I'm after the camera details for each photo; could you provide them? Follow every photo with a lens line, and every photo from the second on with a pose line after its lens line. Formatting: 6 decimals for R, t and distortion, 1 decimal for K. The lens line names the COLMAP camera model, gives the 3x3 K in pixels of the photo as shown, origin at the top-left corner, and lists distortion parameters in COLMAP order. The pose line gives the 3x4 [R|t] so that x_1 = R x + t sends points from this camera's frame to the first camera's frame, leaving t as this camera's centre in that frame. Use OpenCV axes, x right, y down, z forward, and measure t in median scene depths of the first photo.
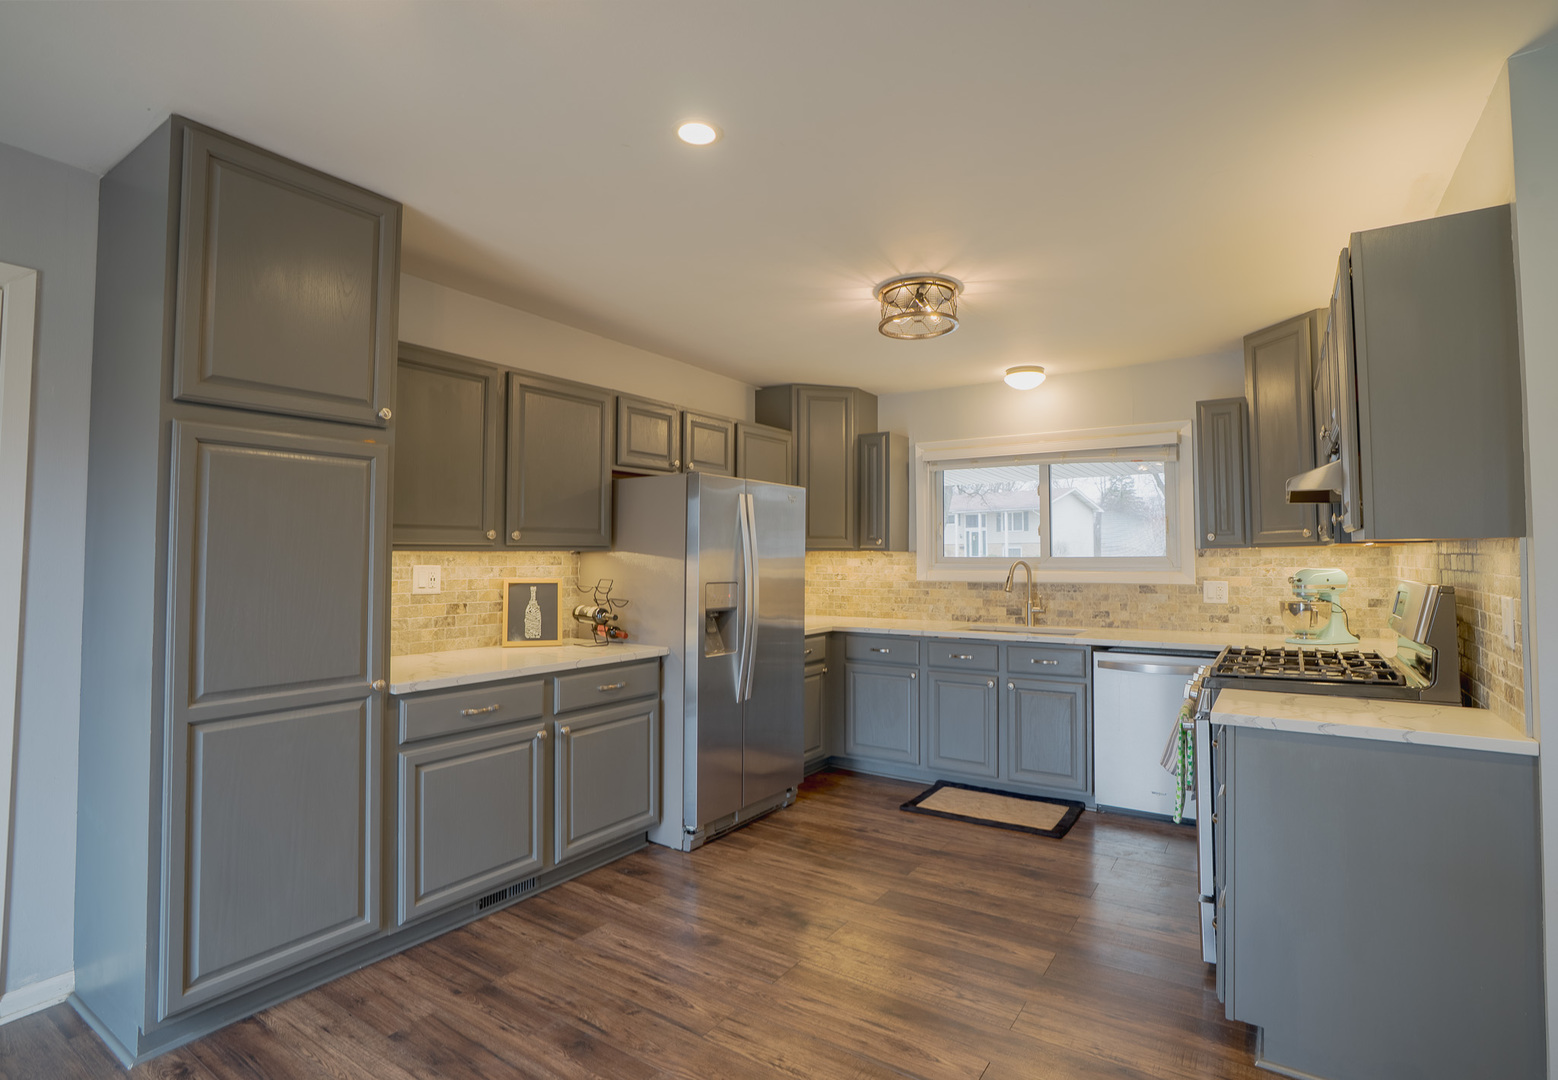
lens RADIAL K [[763.0, 0, 766.6], [0, 763.0, 535.5], [0, 0, 1]] dist [-0.059771, 0.022571]
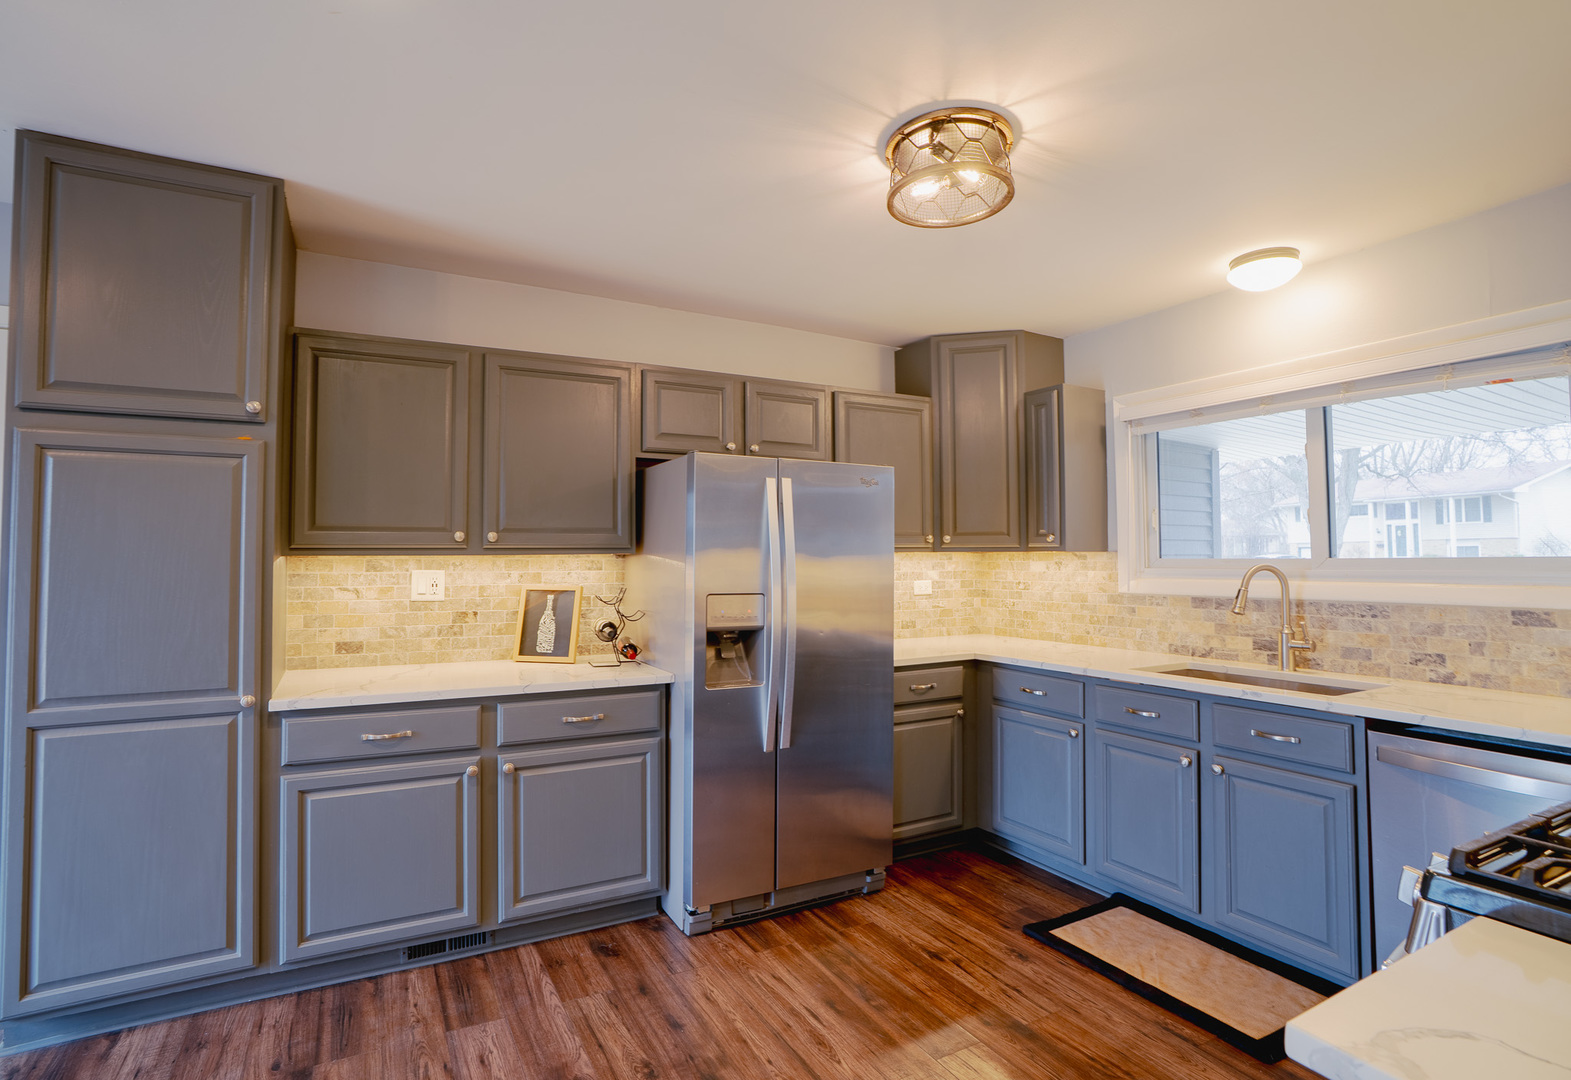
lens RADIAL K [[748.8, 0, 731.4], [0, 748.8, 534.3], [0, 0, 1]] dist [-0.061360, 0.022409]
pose [[0.879831, -0.018990, -0.474908, 0.266593], [0.016209, 0.999819, -0.009952, 0.008044], [0.475011, 0.001058, 0.879979, 0.300357]]
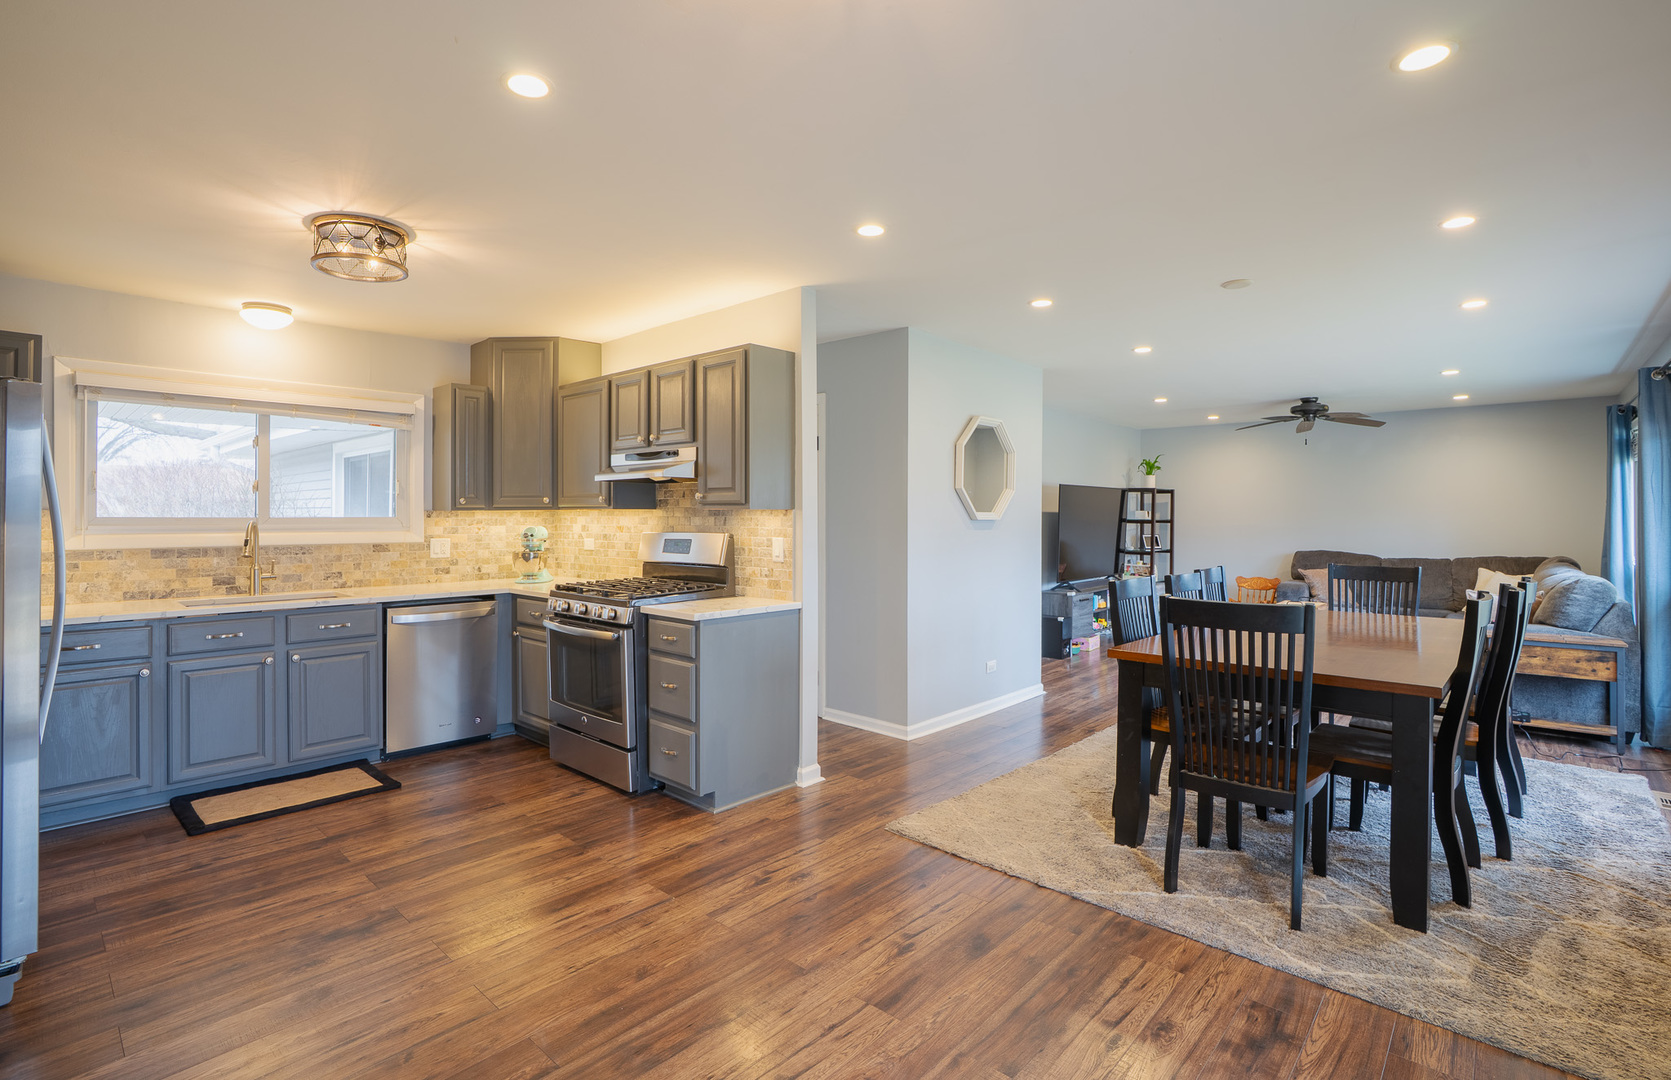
lens RADIAL K [[802.2, 0, 849.2], [0, 802.2, 520.3], [0, 0, 1]] dist [-0.067165, 0.025085]
pose [[0.119264, -0.002856, 0.992858, -0.545563], [-0.029555, 0.999542, 0.006426, 0.006240], [-0.992423, -0.030111, 0.119125, 0.232093]]
